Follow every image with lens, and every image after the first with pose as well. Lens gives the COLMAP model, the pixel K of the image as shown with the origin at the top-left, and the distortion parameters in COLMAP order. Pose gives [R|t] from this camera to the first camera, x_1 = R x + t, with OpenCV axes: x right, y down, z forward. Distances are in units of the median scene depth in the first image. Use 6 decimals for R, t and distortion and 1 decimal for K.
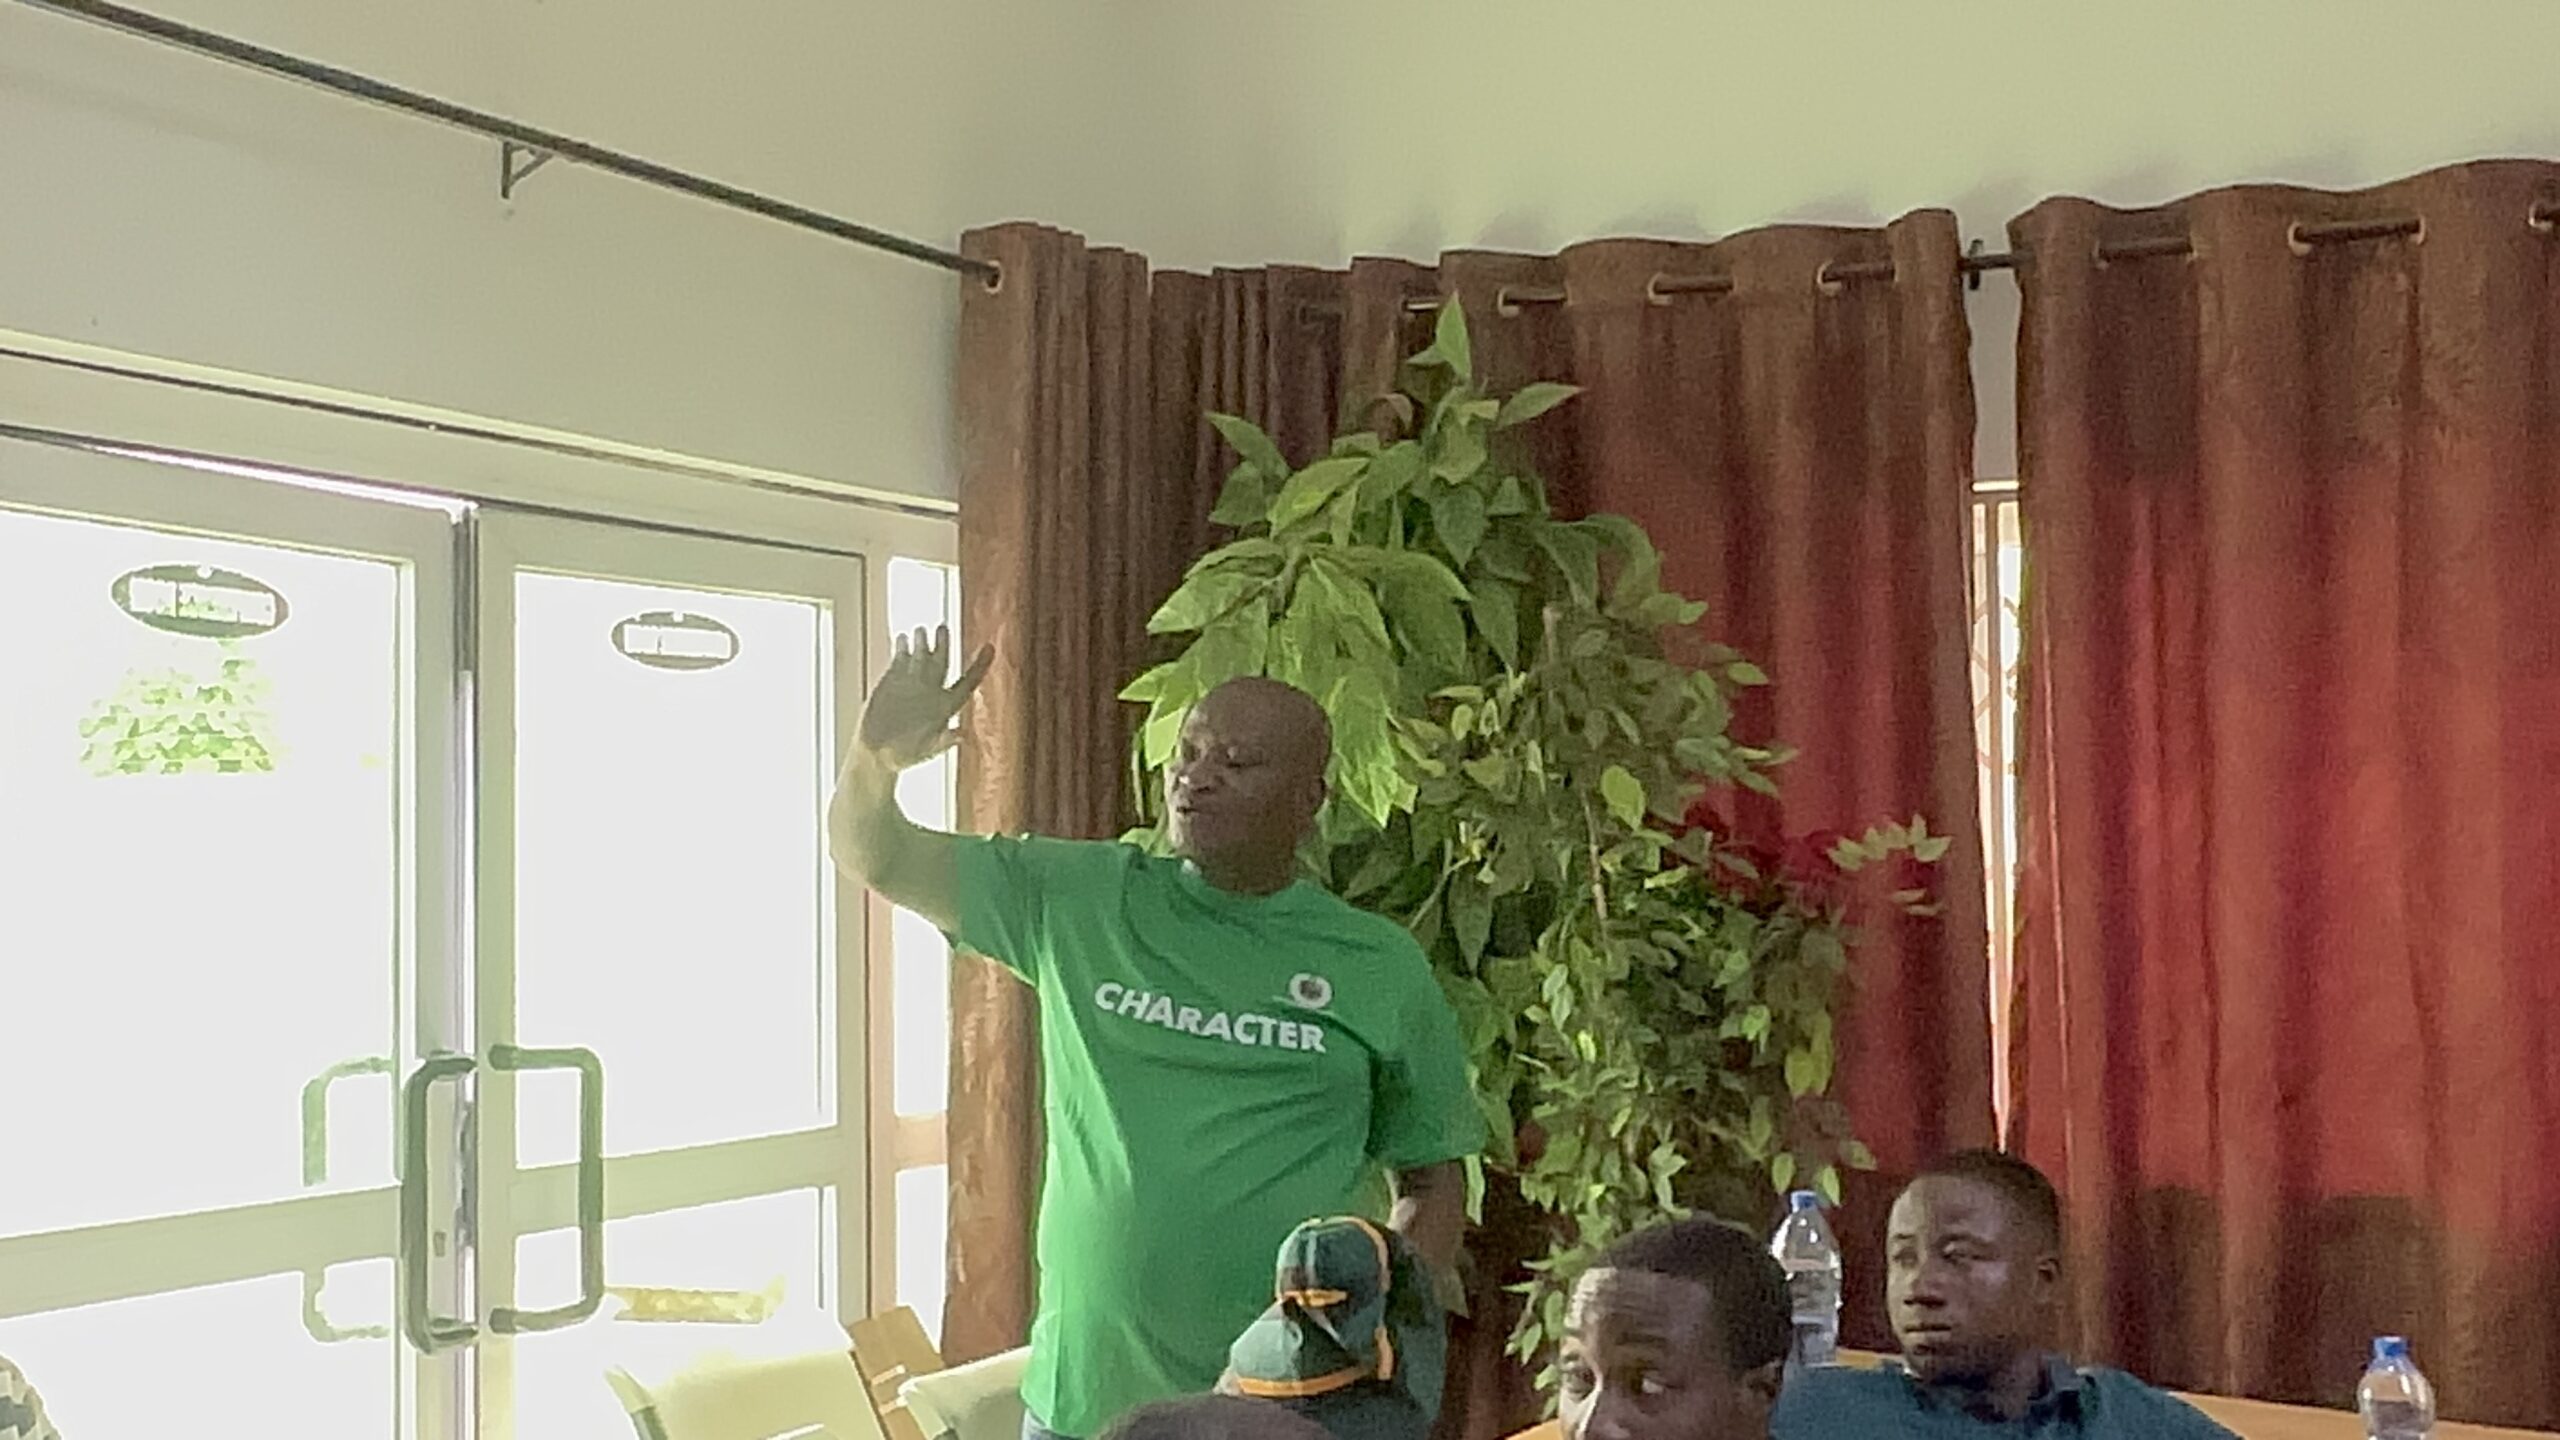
lens RADIAL K [[2971.6, 0, 1285.9], [0, 2971.6, 681.0], [0, 0, 1]] dist [0.007692, 0.000000]
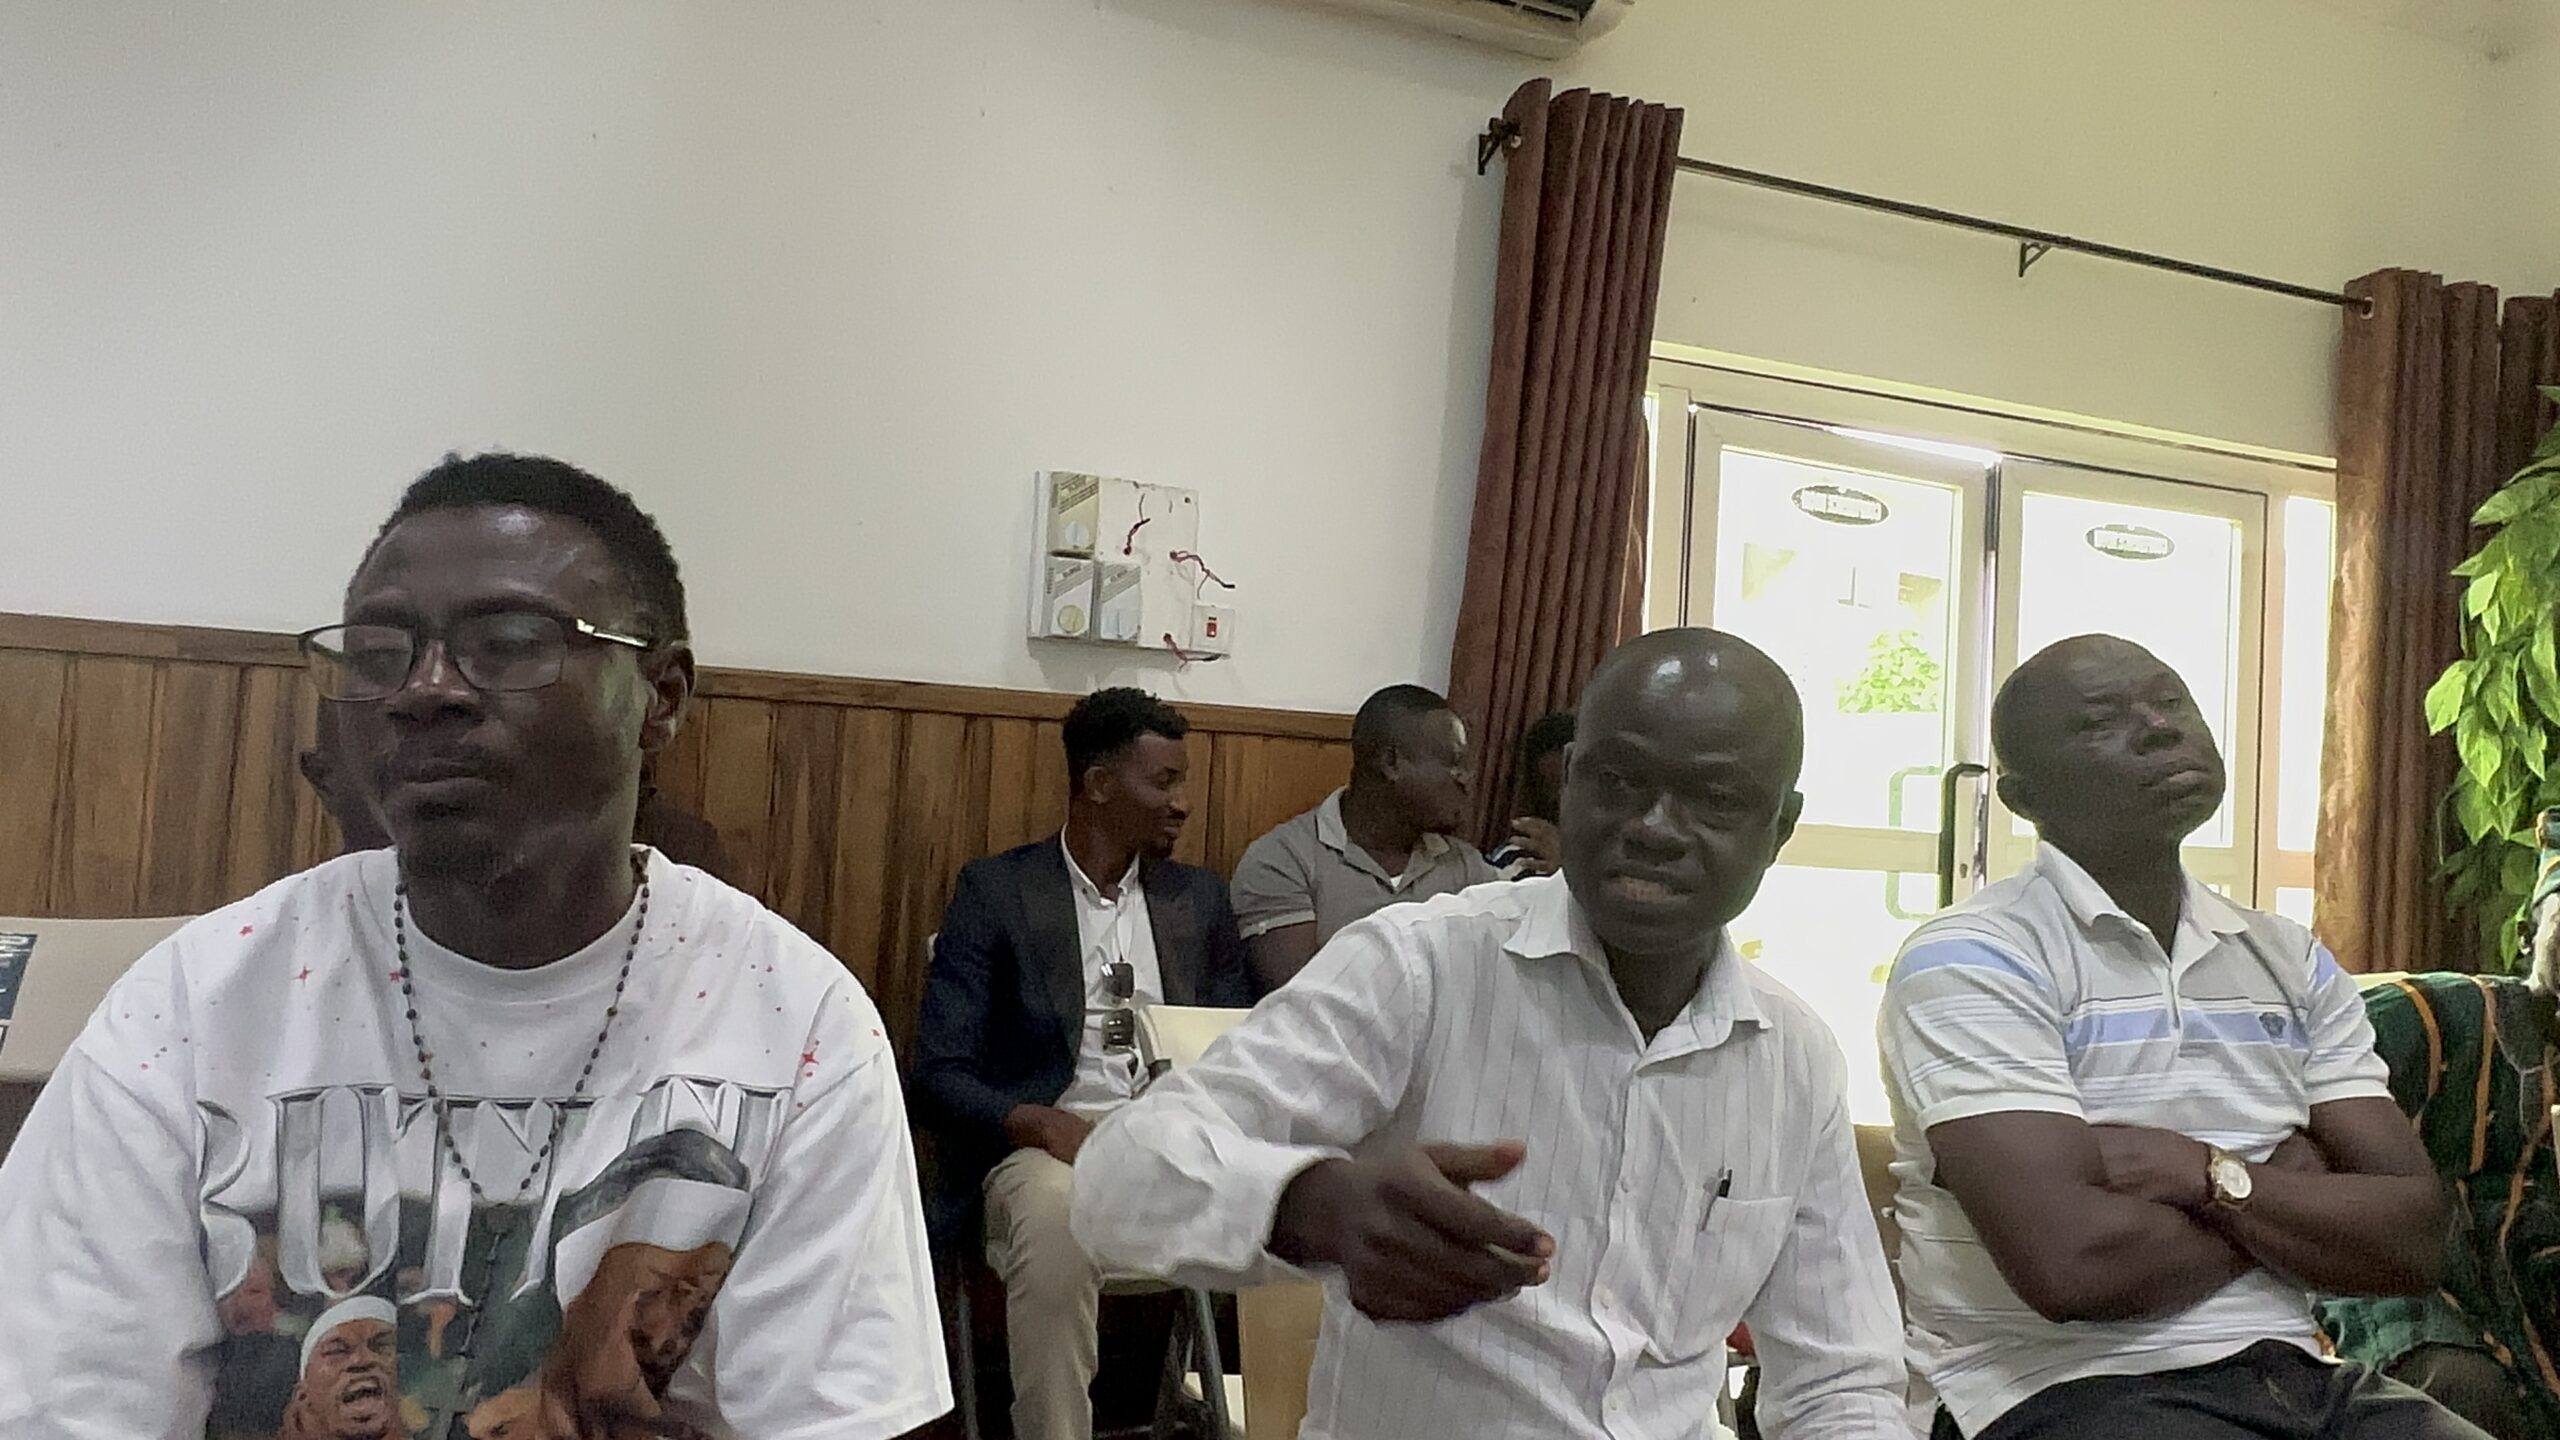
lens RADIAL K [[1734.6, 0, 1267.9], [0, 1734.6, 698.7], [0, 0, 1]] dist [-0.007219, 0.006323]
pose [[0.757068, 0.026122, -0.652813, 0.065301], [-0.029821, 0.999541, 0.005413, 0.083961], [0.652655, 0.015370, 0.757500, -0.048803]]
